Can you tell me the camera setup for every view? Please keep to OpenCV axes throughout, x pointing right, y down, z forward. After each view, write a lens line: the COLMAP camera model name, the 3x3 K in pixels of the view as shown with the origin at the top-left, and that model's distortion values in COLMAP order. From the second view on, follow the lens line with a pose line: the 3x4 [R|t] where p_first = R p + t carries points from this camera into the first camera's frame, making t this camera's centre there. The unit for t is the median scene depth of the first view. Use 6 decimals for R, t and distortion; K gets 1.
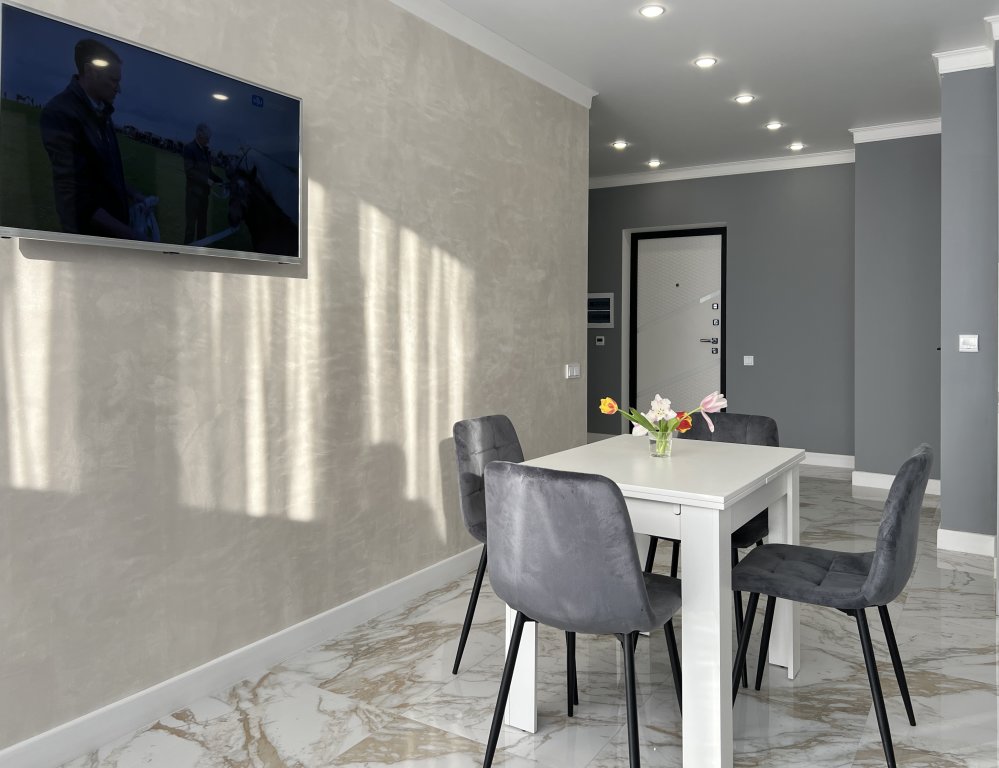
lens RADIAL K [[770.3, 0, 510.1], [0, 770.3, 323.3], [0, 0, 1]] dist [0.022436, -0.003932]
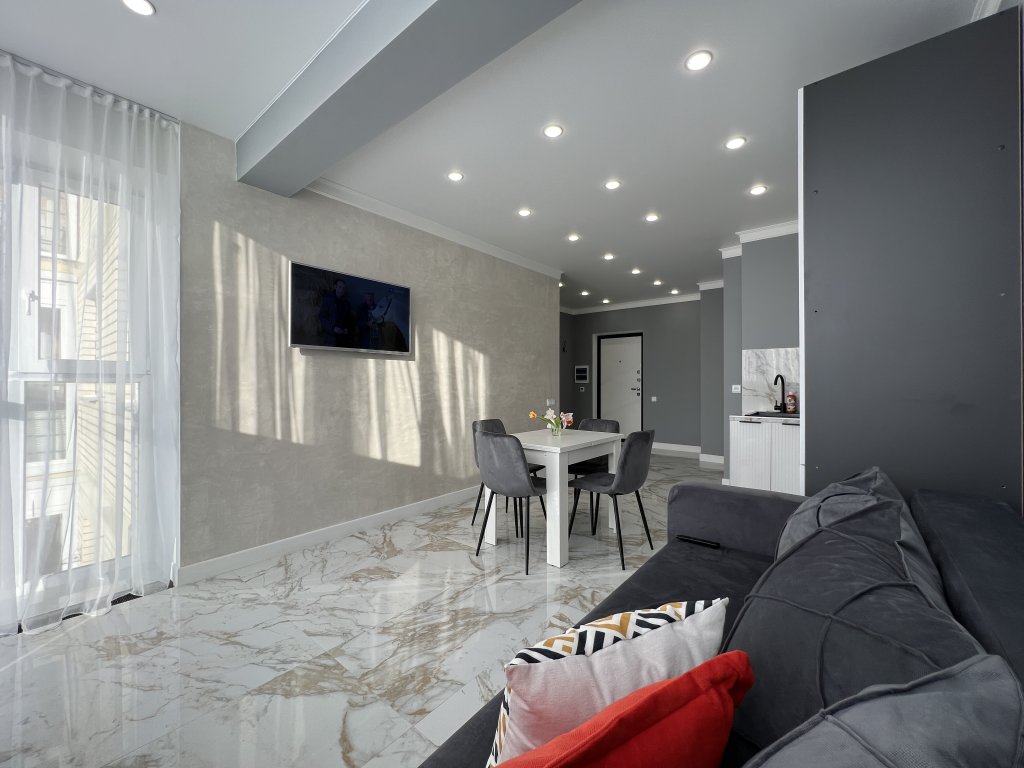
lens RADIAL K [[411.0, 0, 515.9], [0, 411.0, 381.6], [0, 0, 1]] dist [-0.000894, 0.000487]
pose [[0.991555, -0.002469, -0.129663, 0.203423], [0.002306, 0.999996, -0.001412, 0.008570], [0.129666, 0.001101, 0.991557, -0.217623]]
